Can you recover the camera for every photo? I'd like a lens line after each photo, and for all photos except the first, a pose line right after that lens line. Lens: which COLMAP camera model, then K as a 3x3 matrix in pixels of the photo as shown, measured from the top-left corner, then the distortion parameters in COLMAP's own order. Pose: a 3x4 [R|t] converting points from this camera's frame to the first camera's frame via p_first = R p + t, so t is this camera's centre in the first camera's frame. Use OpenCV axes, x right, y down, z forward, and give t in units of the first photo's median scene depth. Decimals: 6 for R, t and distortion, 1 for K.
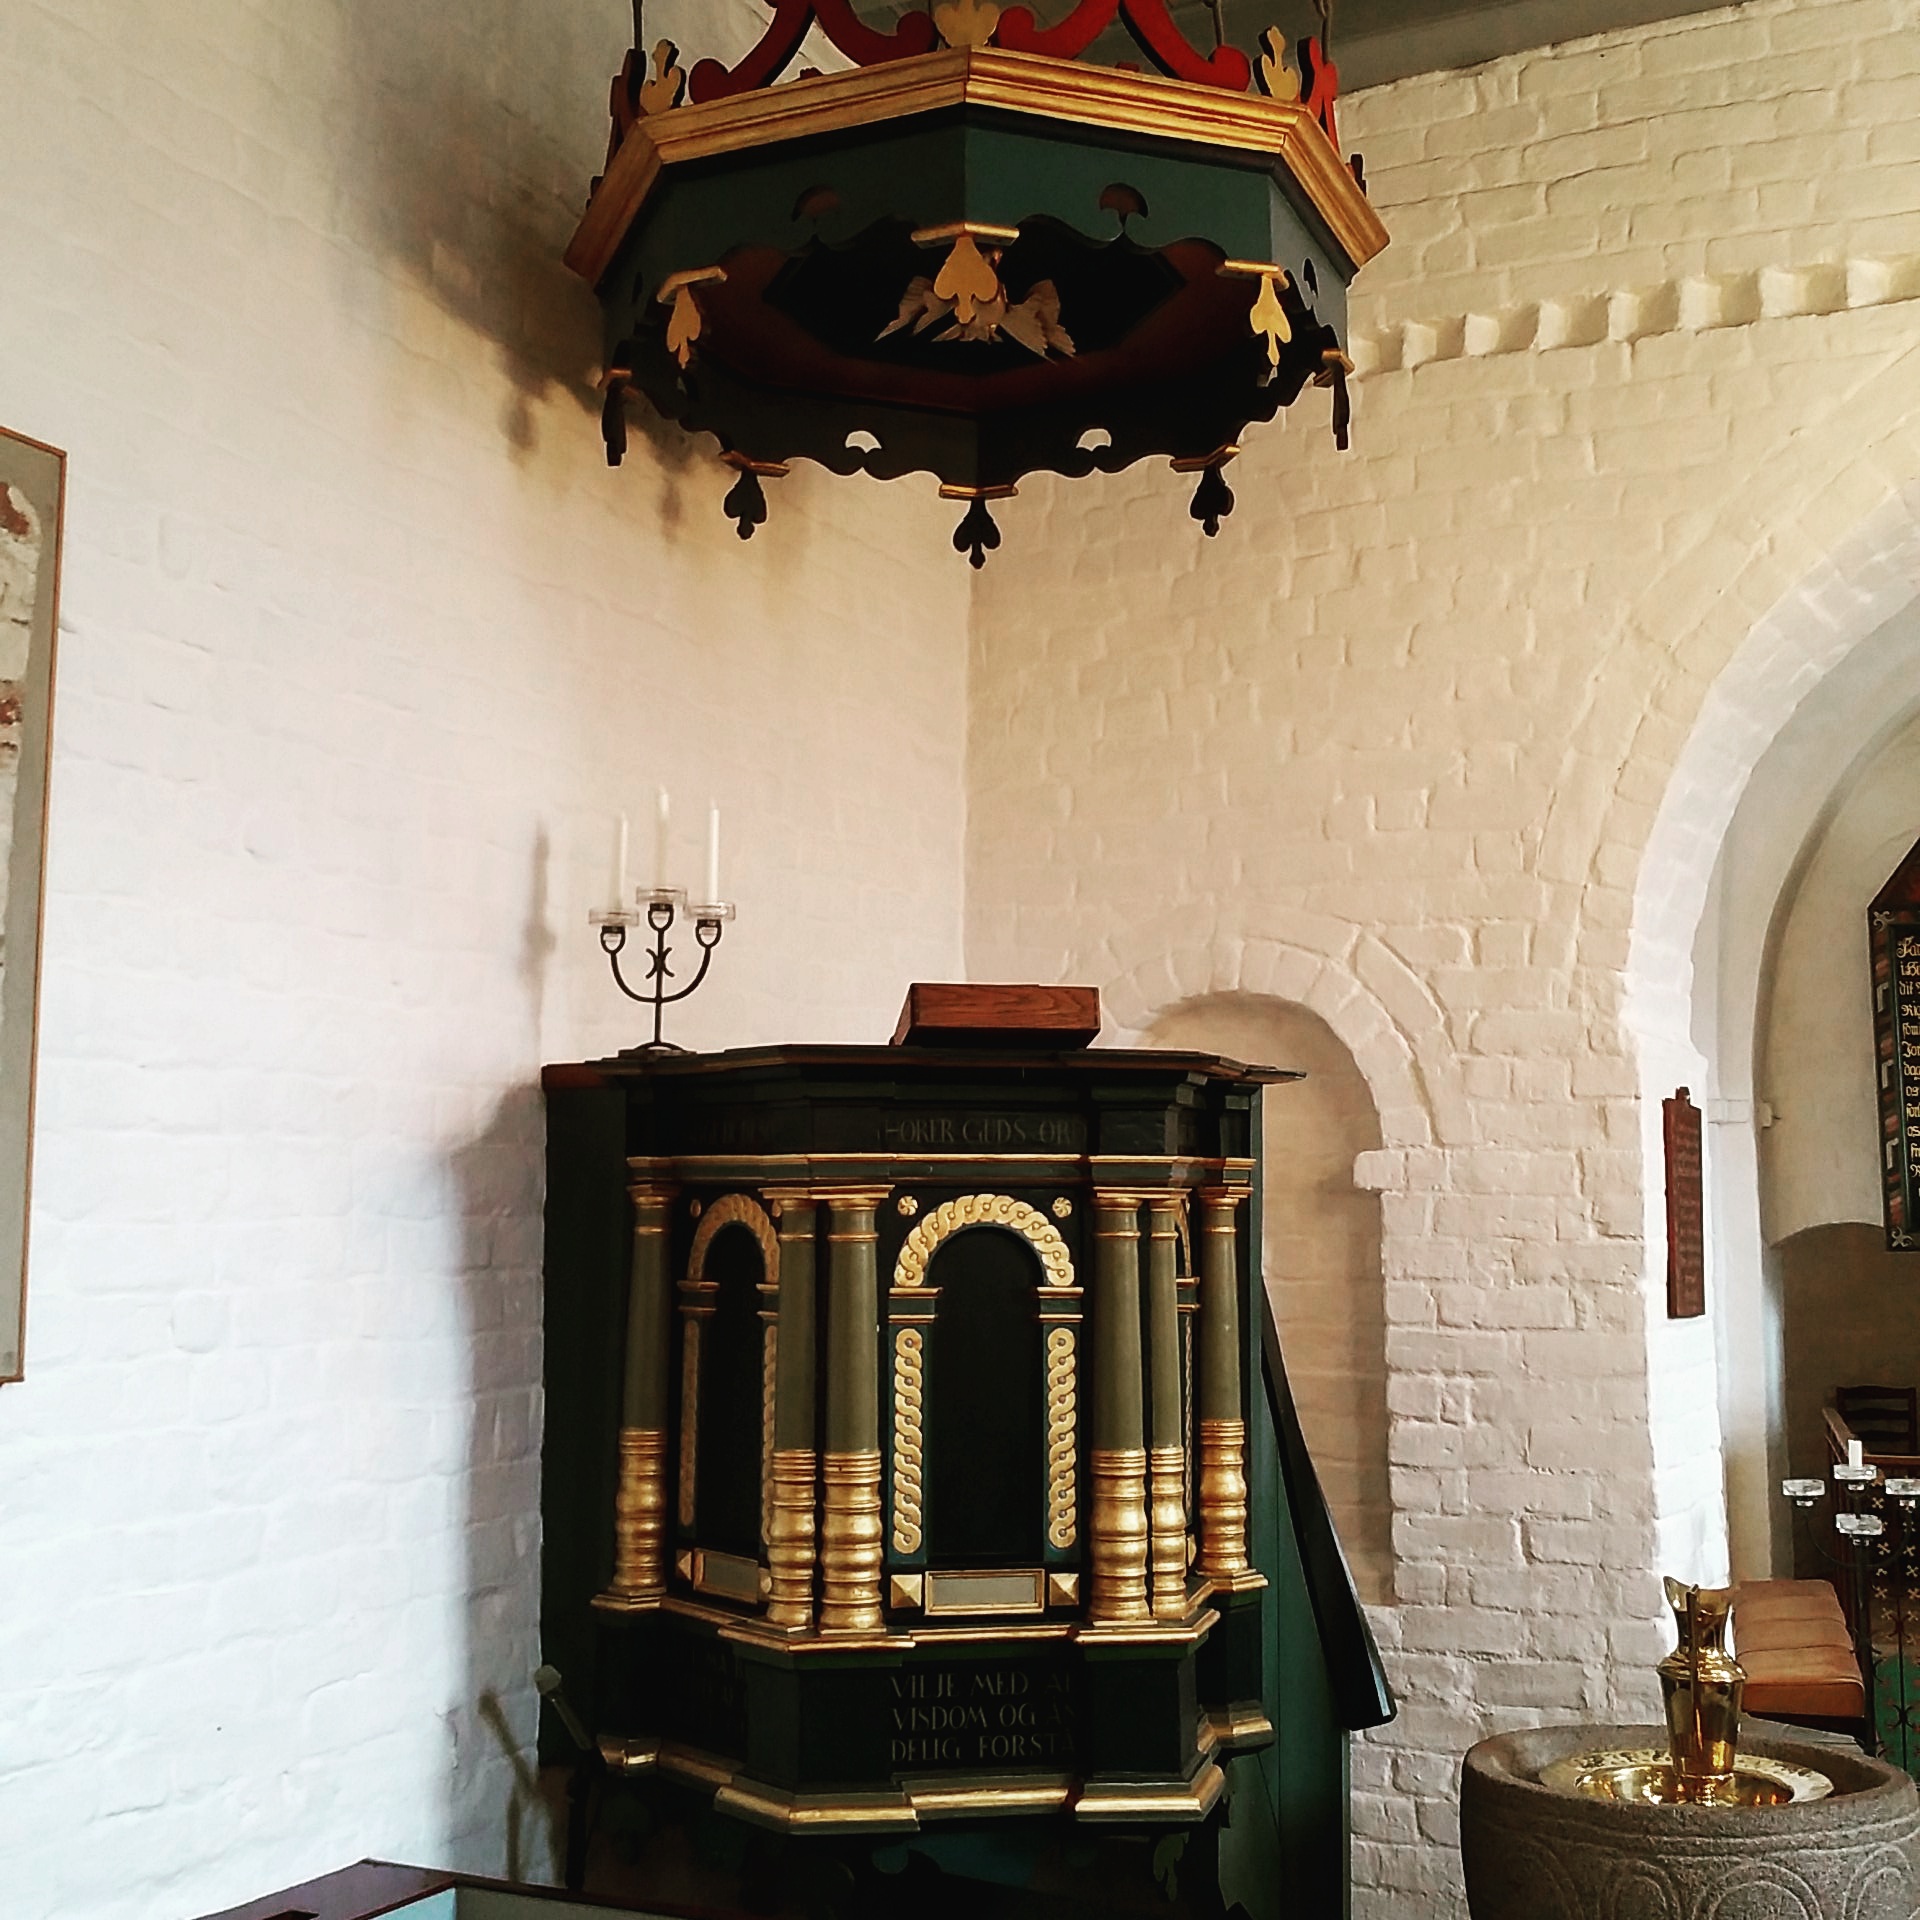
lens RADIAL K [[2381.0, 0, 952.6], [0, 2381.0, 948.9], [0, 0, 1]] dist [0.171888, -0.451541]
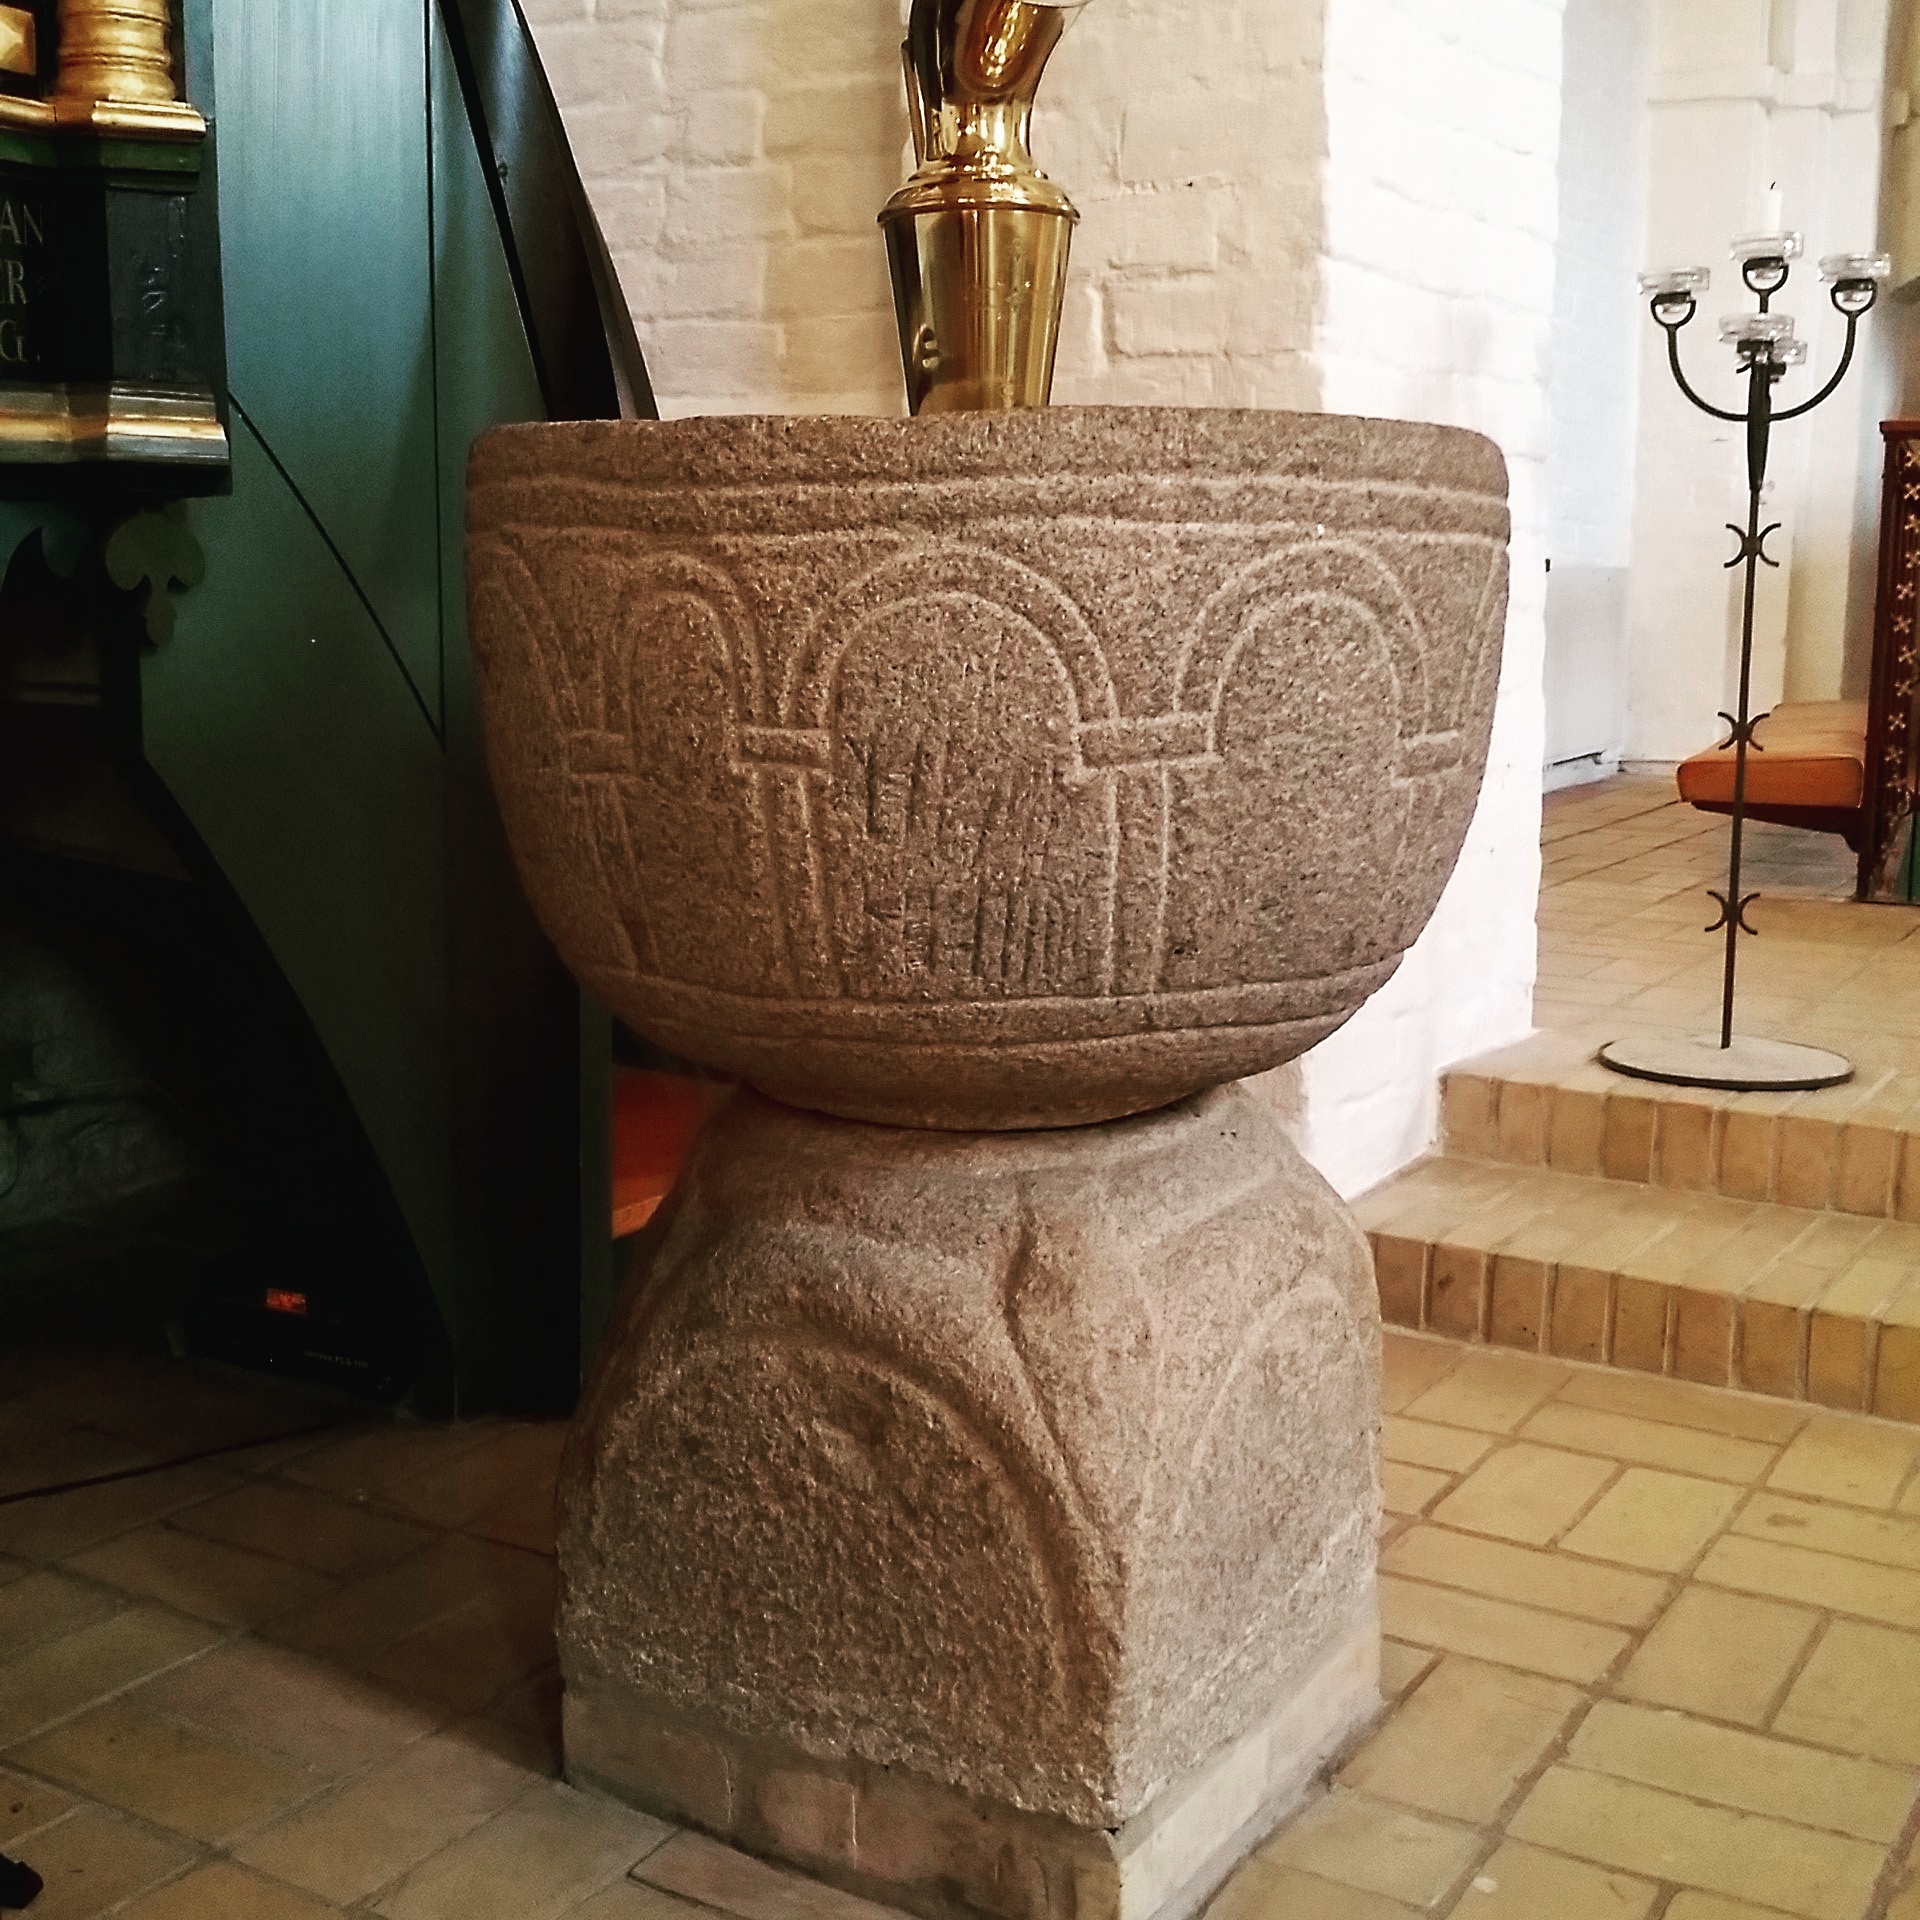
lens RADIAL K [[2381.0, 0, 952.6], [0, 2381.0, 948.9], [0, 0, 1]] dist [0.171888, -0.451541]
pose [[0.995742, 0.019445, -0.090105, 0.314722], [0.006210, 0.961125, 0.276043, 0.285254], [0.091970, -0.275427, 0.956913, 0.527359]]
